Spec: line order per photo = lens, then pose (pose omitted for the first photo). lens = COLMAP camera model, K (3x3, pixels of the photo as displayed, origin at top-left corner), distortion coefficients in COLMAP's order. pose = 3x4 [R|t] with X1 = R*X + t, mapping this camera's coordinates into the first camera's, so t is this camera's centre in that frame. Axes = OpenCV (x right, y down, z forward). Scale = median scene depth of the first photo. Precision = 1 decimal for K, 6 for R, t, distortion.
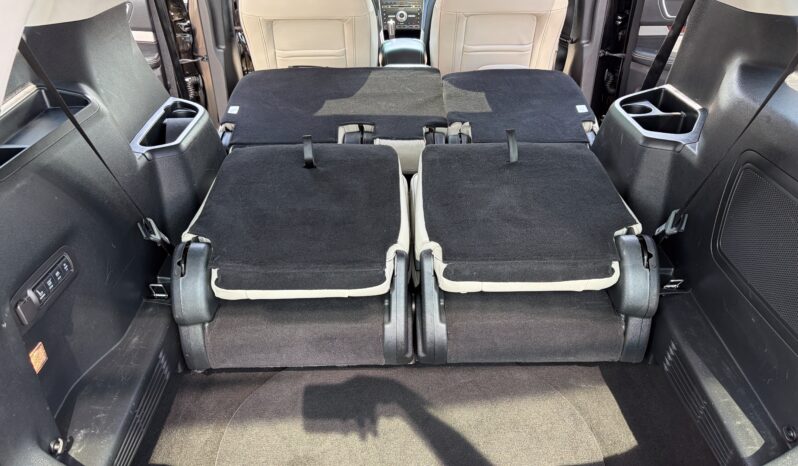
lens RADIAL K [[646.2, 0, 399.0], [0, 646.2, 233.0], [0, 0, 1]] dist [0.000629, 0.000488]
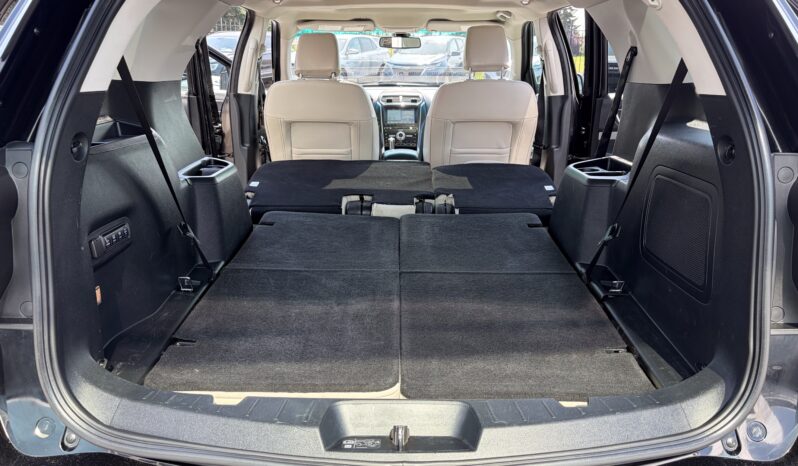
lens RADIAL K [[649.5, 0, 399.3], [0, 649.5, 216.0], [0, 0, 1]] dist [0.004959, -0.003577]
pose [[0.999792, 0.019375, -0.006384, 0.027668], [-0.020381, 0.962036, -0.272161, 0.283230], [0.000868, 0.272234, 0.962231, -0.194659]]
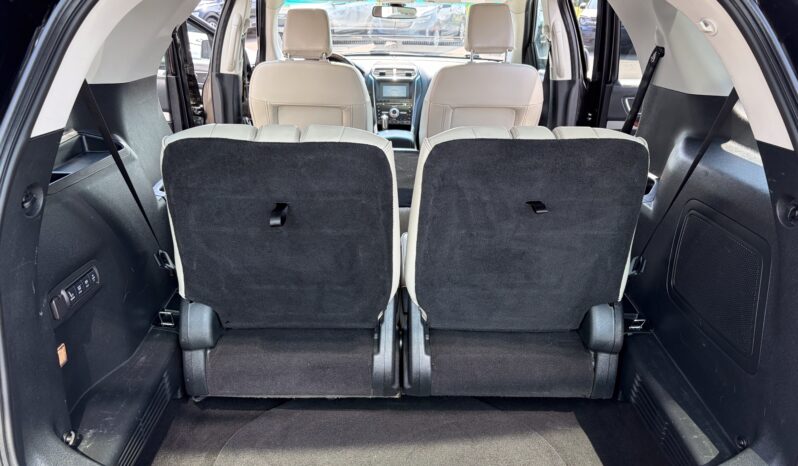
lens RADIAL K [[649.5, 0, 399.3], [0, 649.5, 216.0], [0, 0, 1]] dist [0.004959, -0.003577]
pose [[0.999405, 0.028959, 0.018713, -0.006586], [-0.024757, 0.980464, -0.195132, 0.121066], [-0.023998, 0.194553, 0.980598, -0.111146]]
